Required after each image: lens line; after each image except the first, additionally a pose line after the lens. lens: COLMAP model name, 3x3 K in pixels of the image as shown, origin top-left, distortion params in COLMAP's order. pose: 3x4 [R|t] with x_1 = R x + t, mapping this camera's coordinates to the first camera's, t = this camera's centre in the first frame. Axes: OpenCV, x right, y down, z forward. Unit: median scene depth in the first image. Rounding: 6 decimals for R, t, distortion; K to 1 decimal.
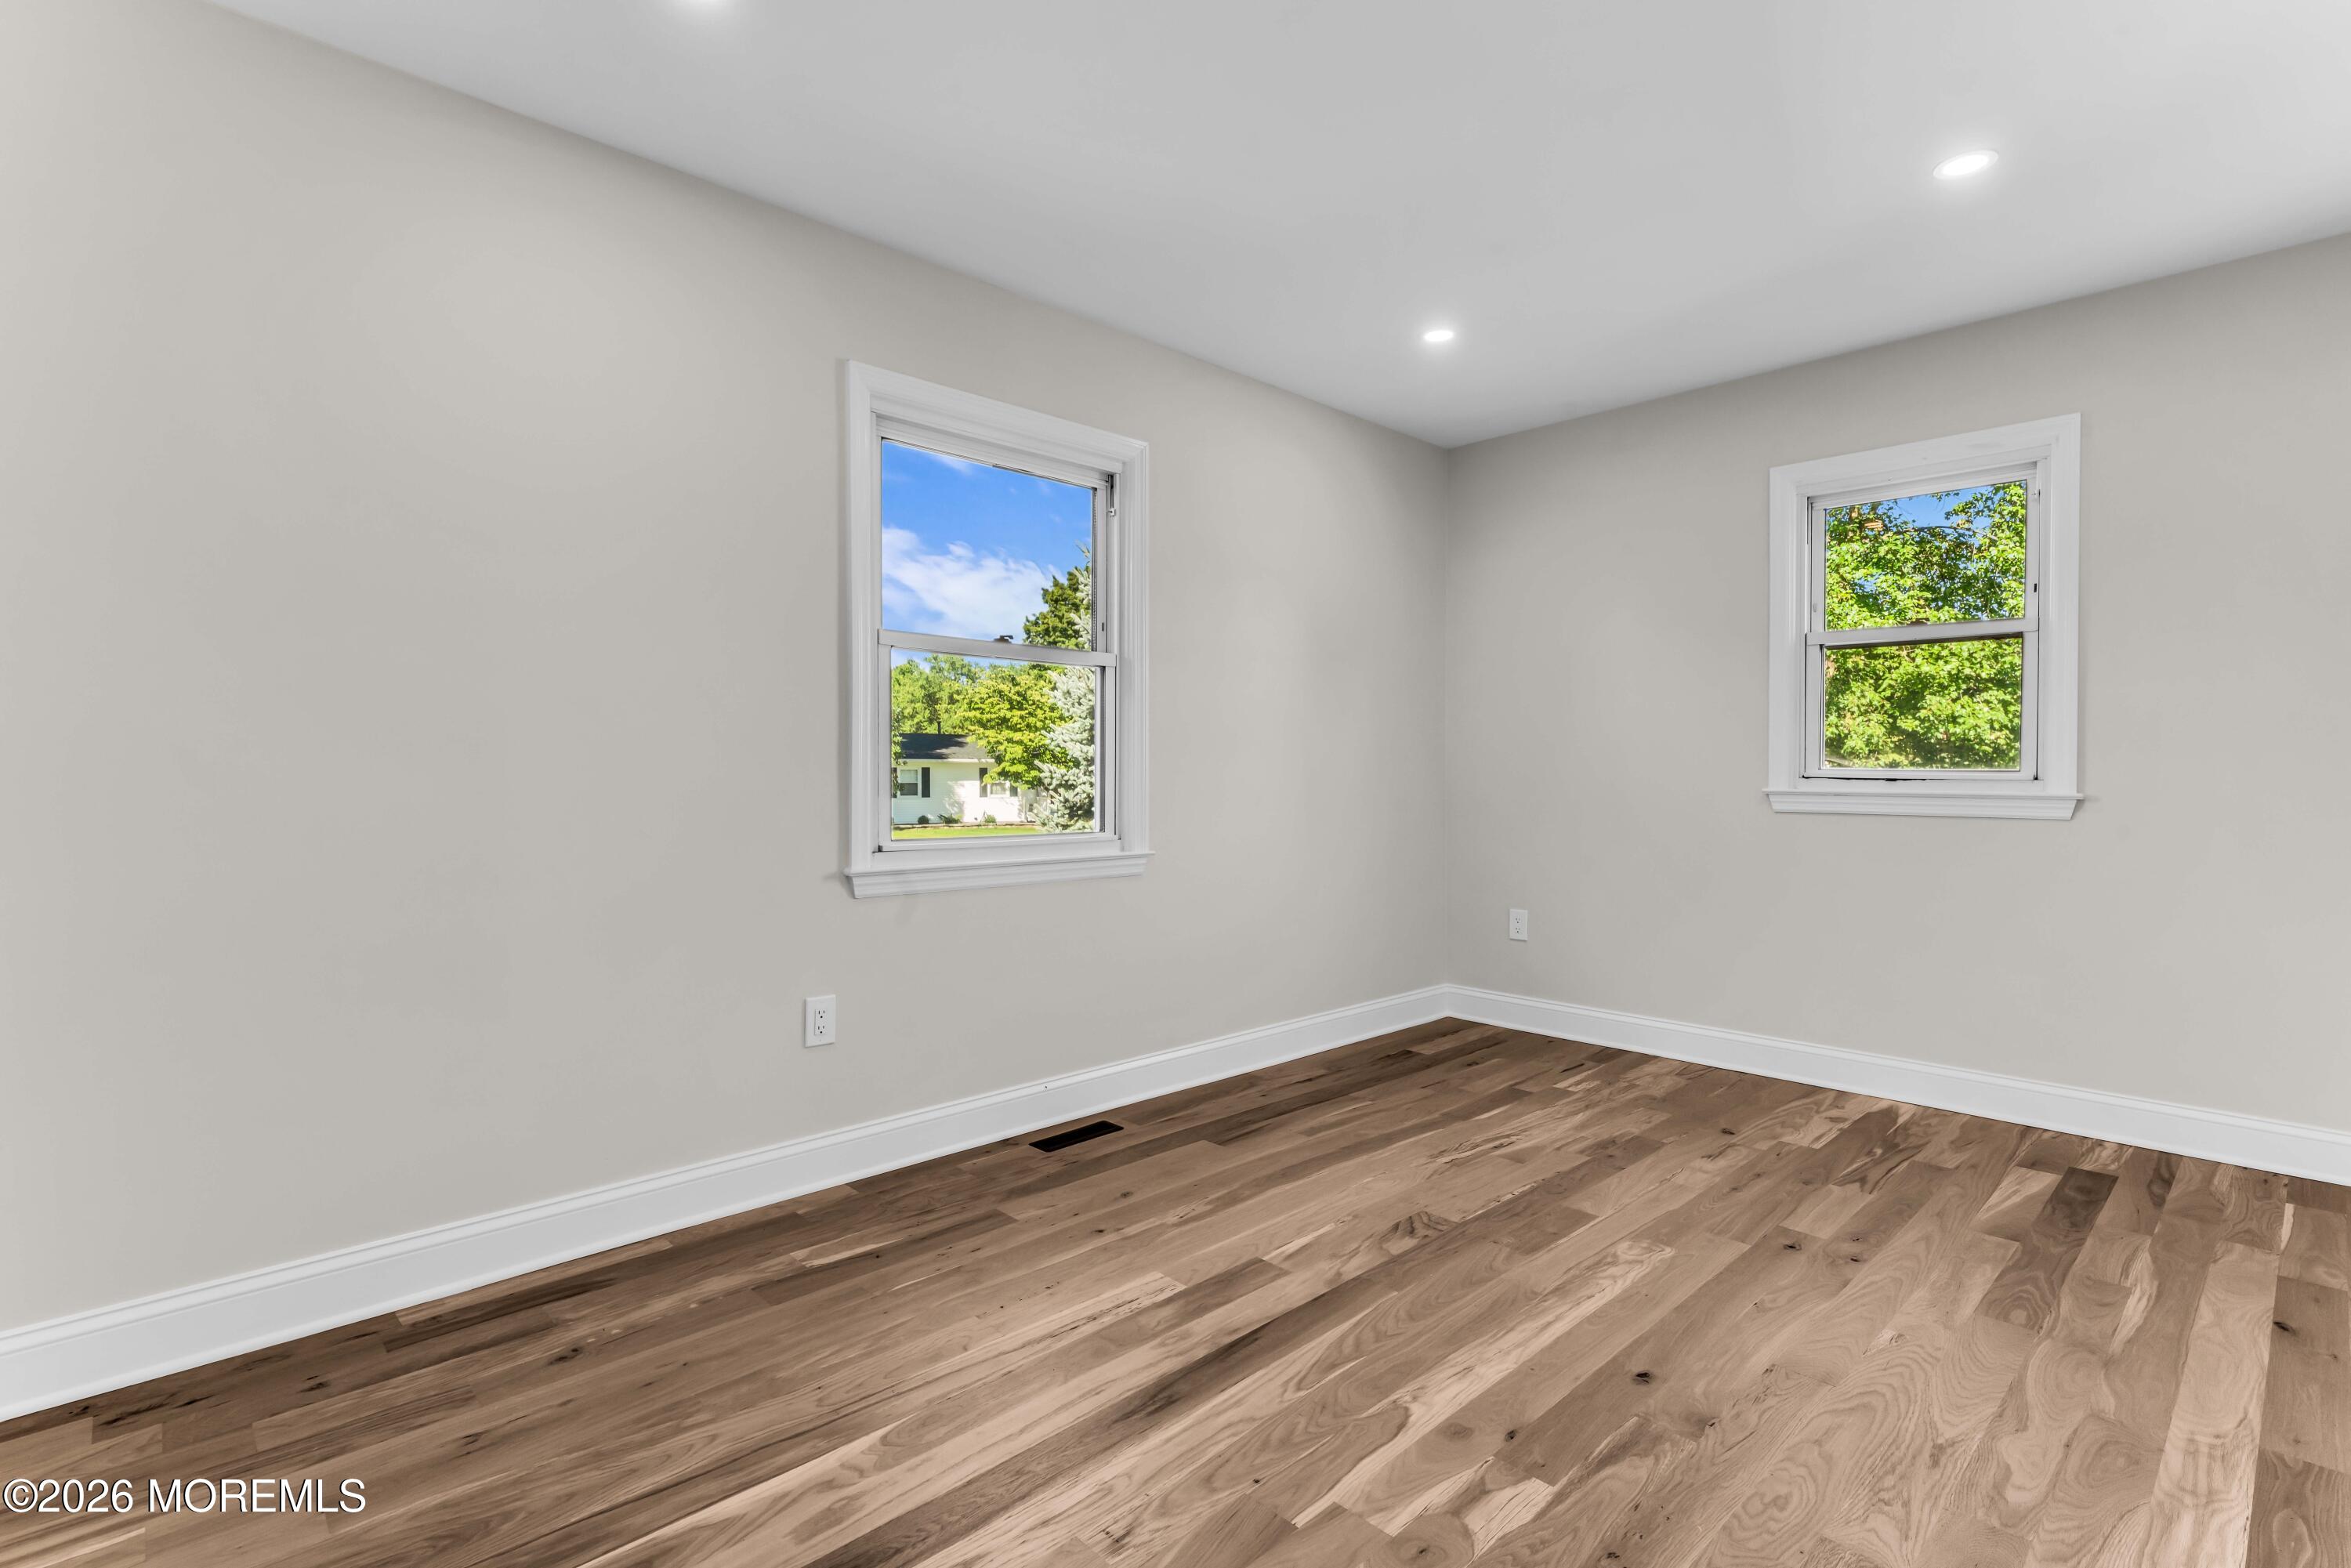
lens RADIAL K [[1106.5, 0, 1166.5], [0, 1106.5, 789.6], [0, 0, 1]] dist [0.001152, -0.001041]
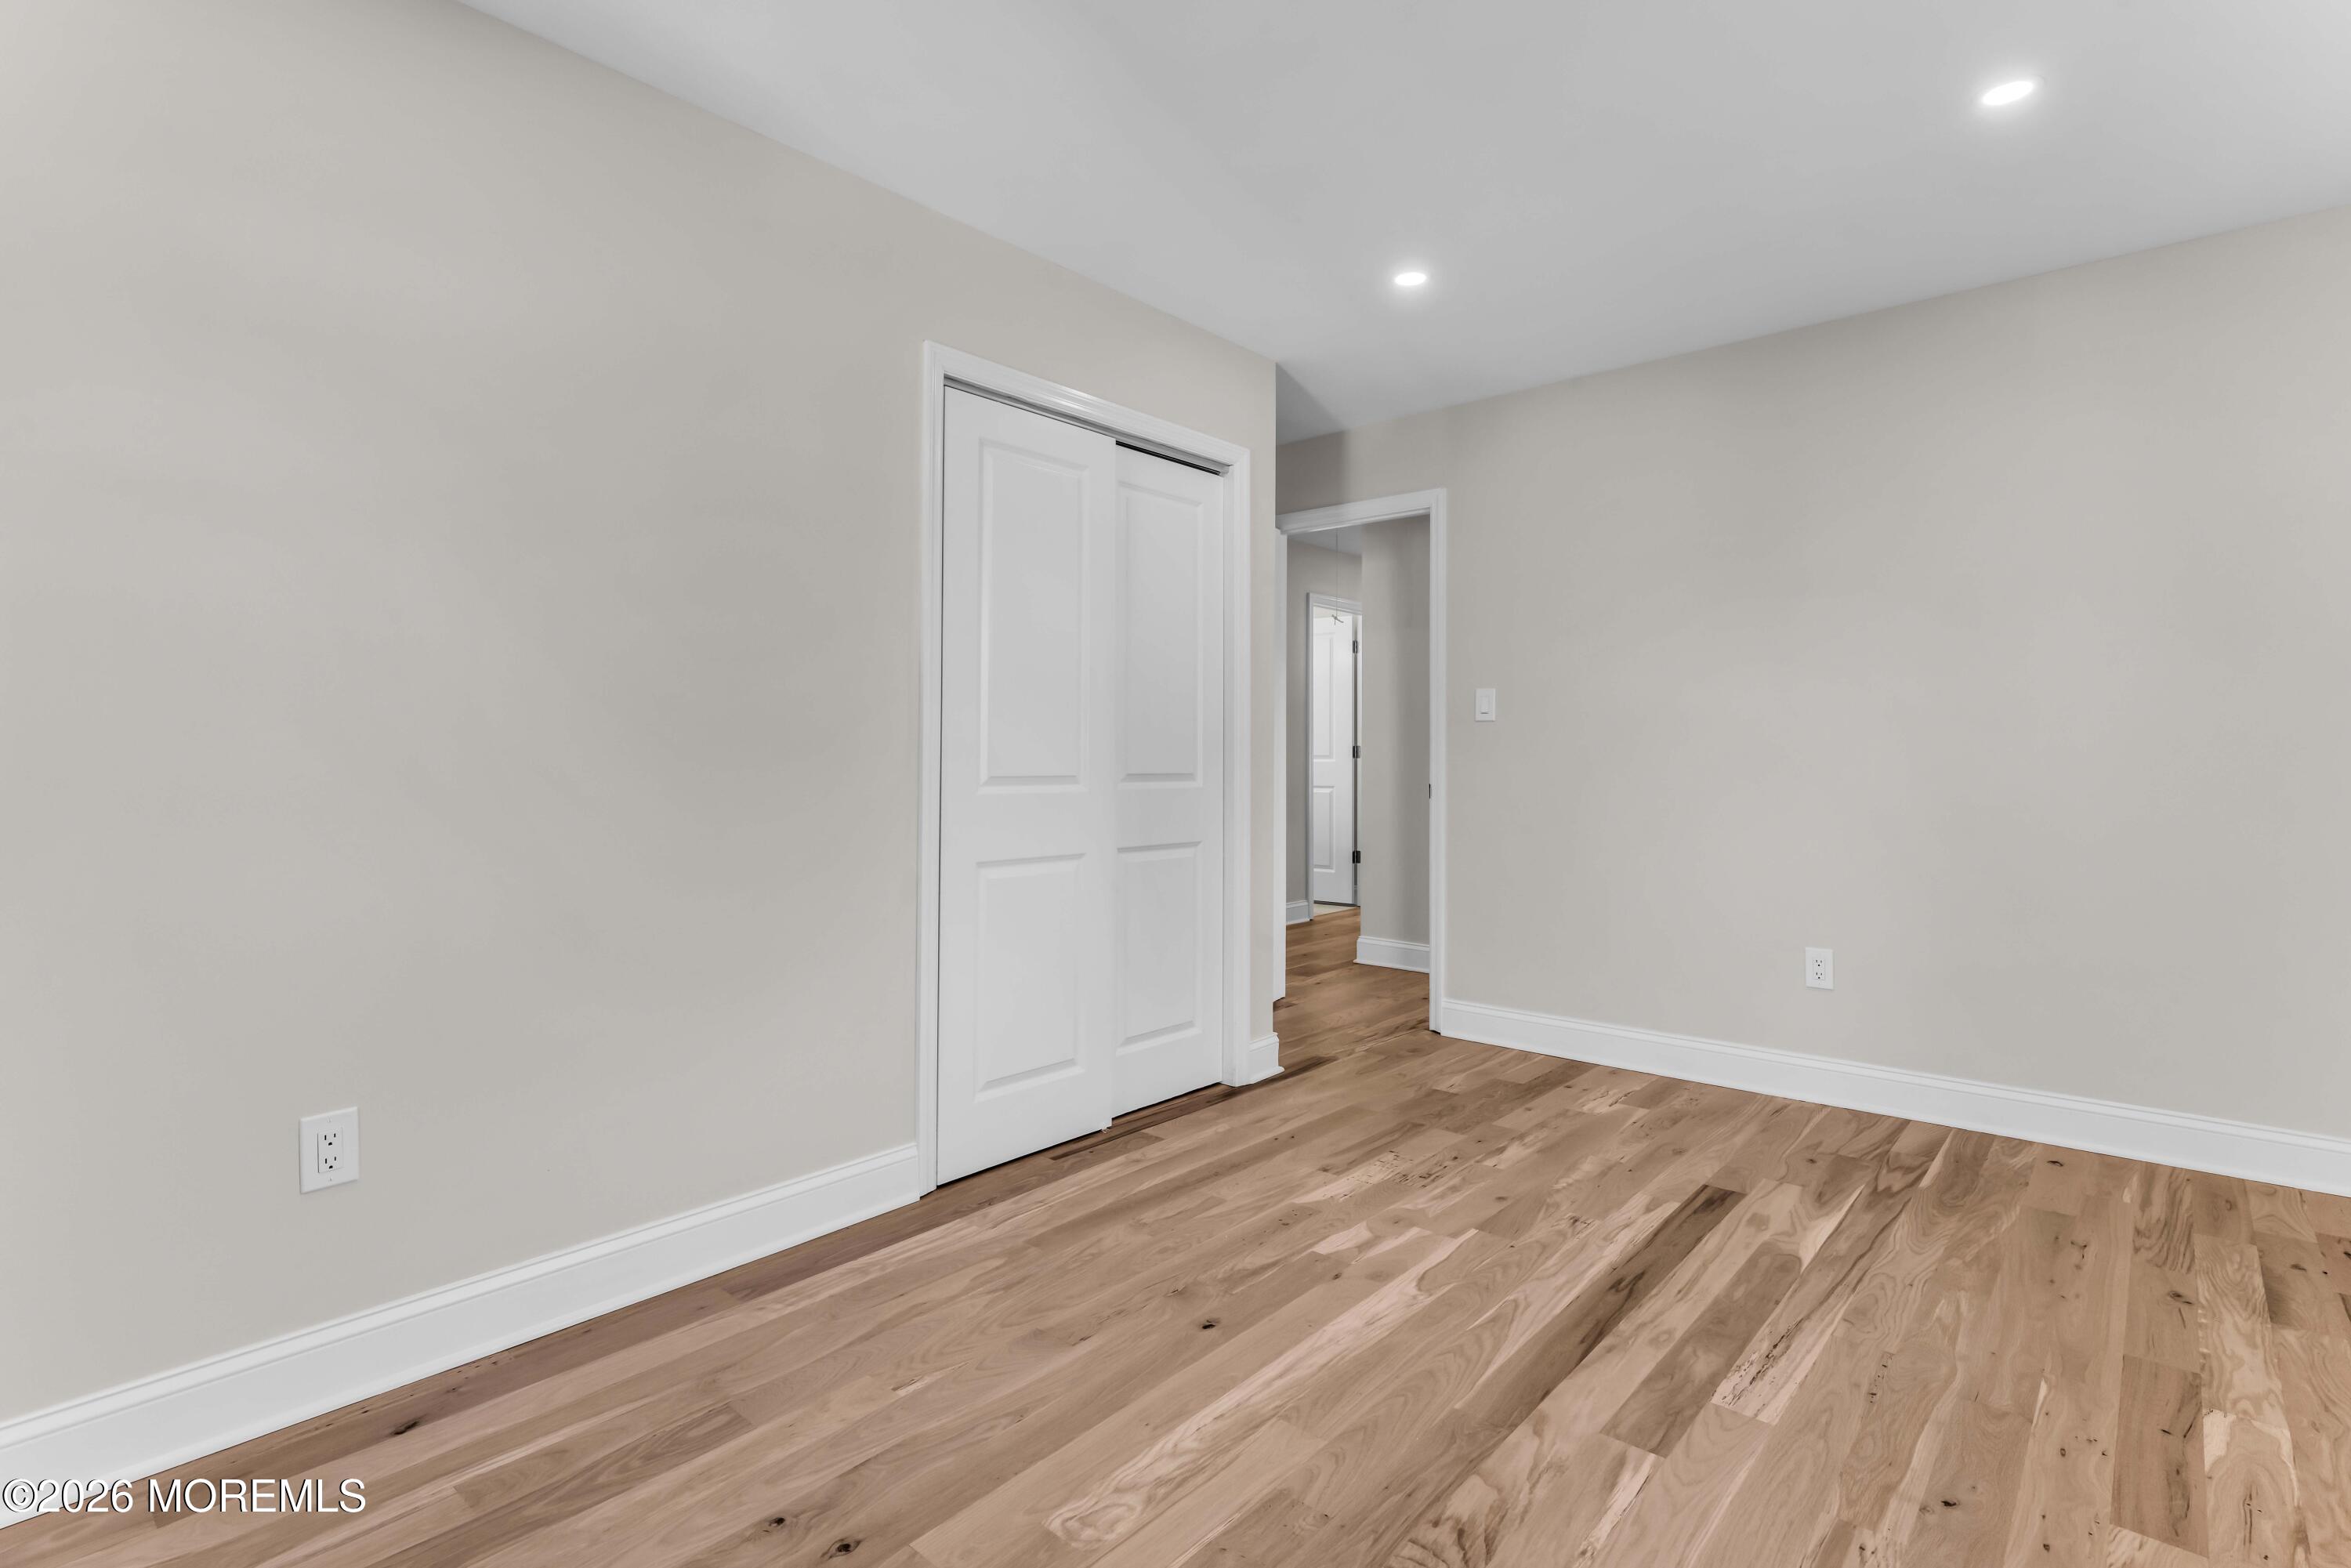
lens RADIAL K [[1078.3, 0, 1174.7], [0, 1078.3, 751.1], [0, 0, 1]] dist [-0.000951, -0.000383]
pose [[-0.996434, -0.002655, -0.084335, 0.518503], [-0.004066, 0.999855, 0.016564, -0.039251], [0.084278, 0.016848, -0.996300, 1.899697]]
